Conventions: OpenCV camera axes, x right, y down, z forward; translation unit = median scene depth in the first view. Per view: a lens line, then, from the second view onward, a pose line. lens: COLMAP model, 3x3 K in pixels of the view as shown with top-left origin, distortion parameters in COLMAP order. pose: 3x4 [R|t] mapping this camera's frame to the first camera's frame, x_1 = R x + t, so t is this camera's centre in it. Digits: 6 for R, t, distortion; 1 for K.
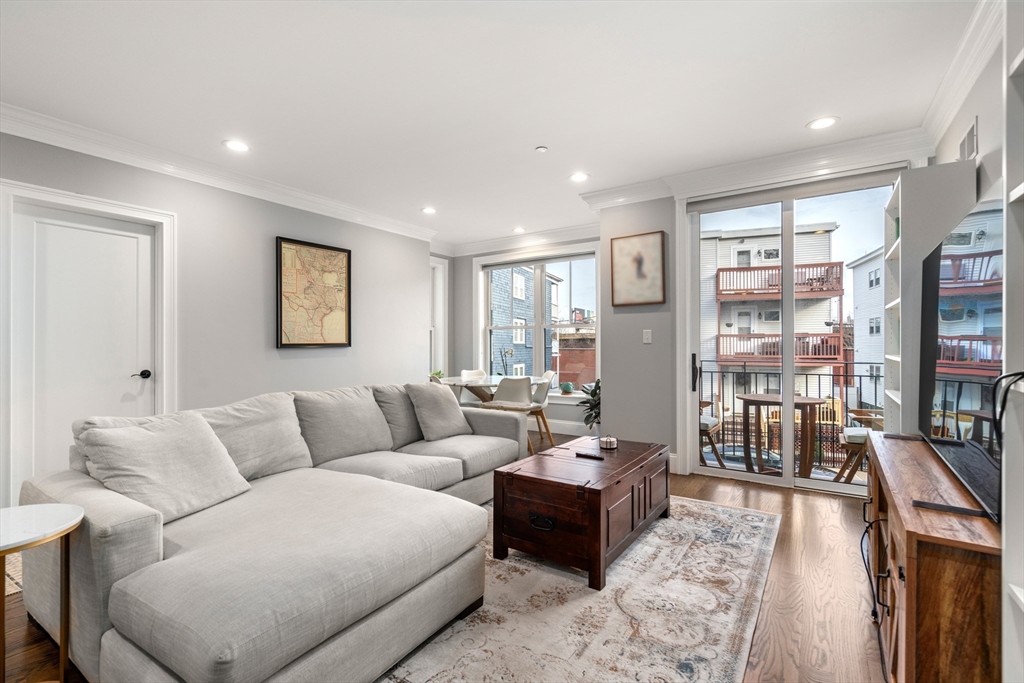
lens RADIAL K [[470.3, 0, 520.9], [0, 470.3, 328.3], [0, 0, 1]] dist [-0.002694, 0.001066]
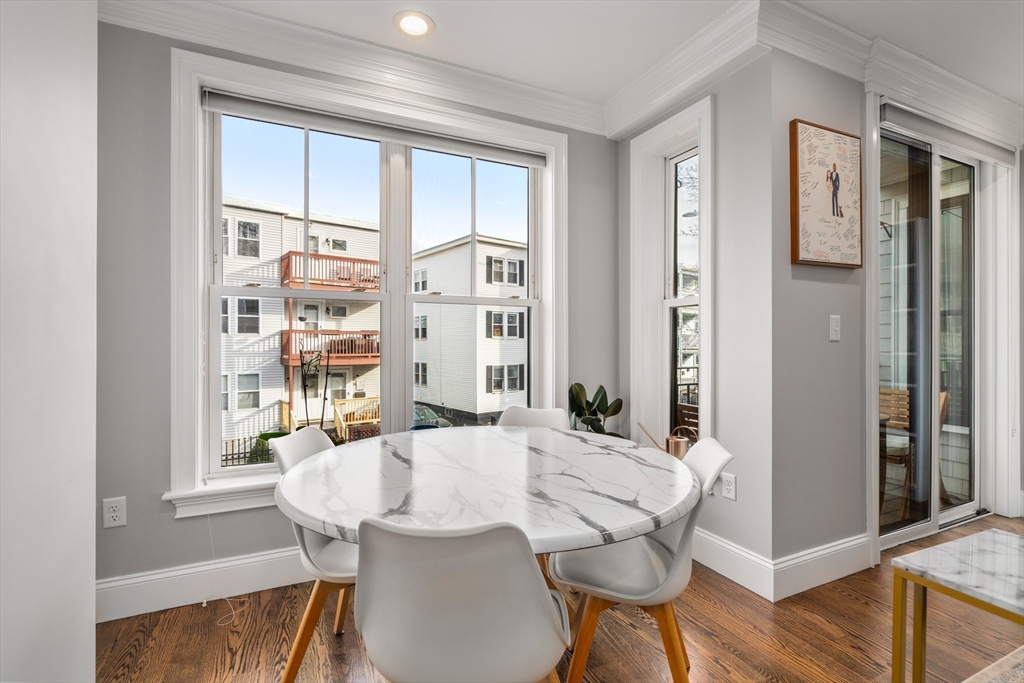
lens RADIAL K [[470.3, 0, 511.9], [0, 470.3, 343.4], [0, 0, 1]] dist [-0.002694, 0.001066]
pose [[0.532711, 0.004082, 0.846287, -0.334255], [-0.036843, 0.999152, 0.018372, 0.034474], [-0.845495, -0.040966, 0.532410, 0.907647]]
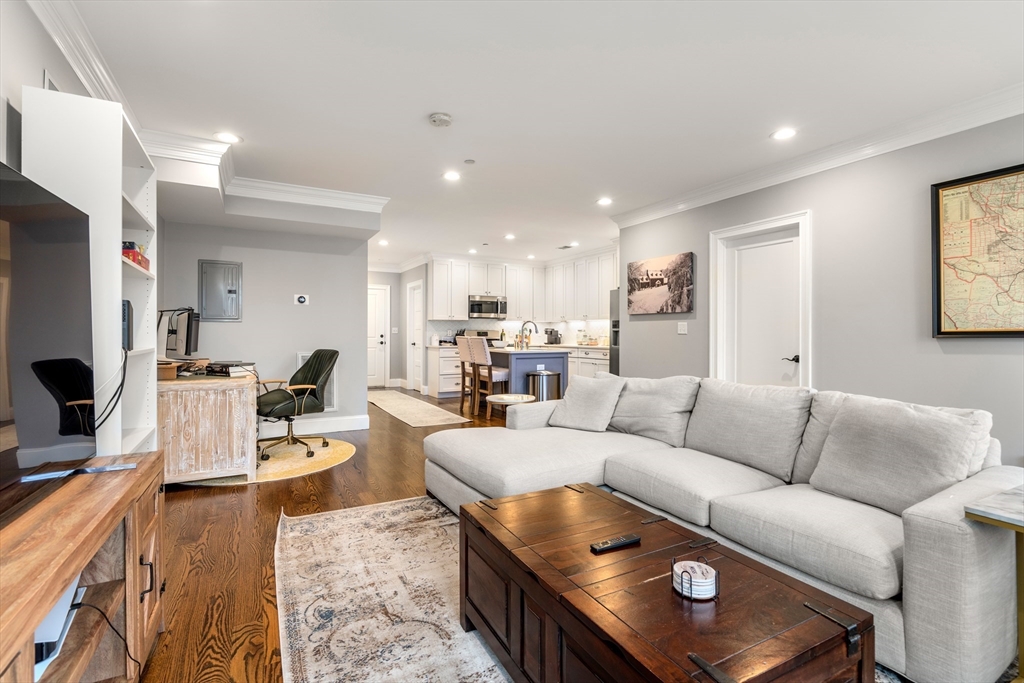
lens RADIAL K [[470.3, 0, 506.7], [0, 470.3, 336.4], [0, 0, 1]] dist [-0.002694, 0.001066]
pose [[-0.488439, 0.009163, -0.872550, 0.386369], [0.033548, 0.999403, -0.008285, 0.020683], [0.871953, -0.033319, -0.488455, 0.670011]]
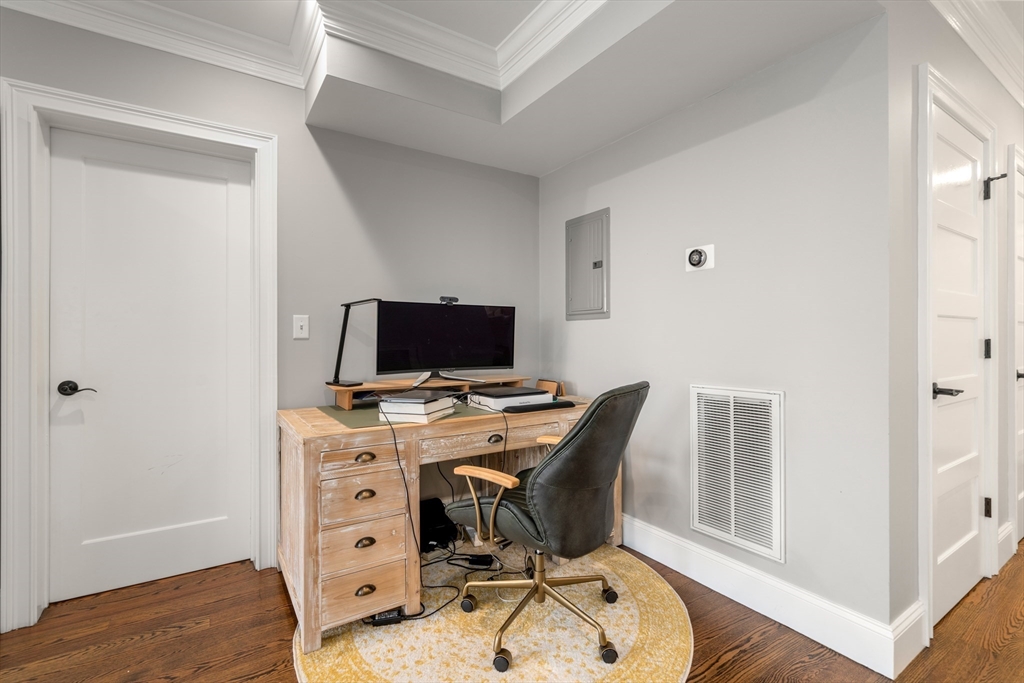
lens RADIAL K [[470.3, 0, 518.2], [0, 470.3, 338.4], [0, 0, 1]] dist [-0.002694, 0.001066]
pose [[-0.911830, 0.004027, 0.410548, -0.355999], [-0.012390, 0.999227, -0.037319, 0.007676], [-0.410381, -0.039115, -0.911075, 0.212776]]
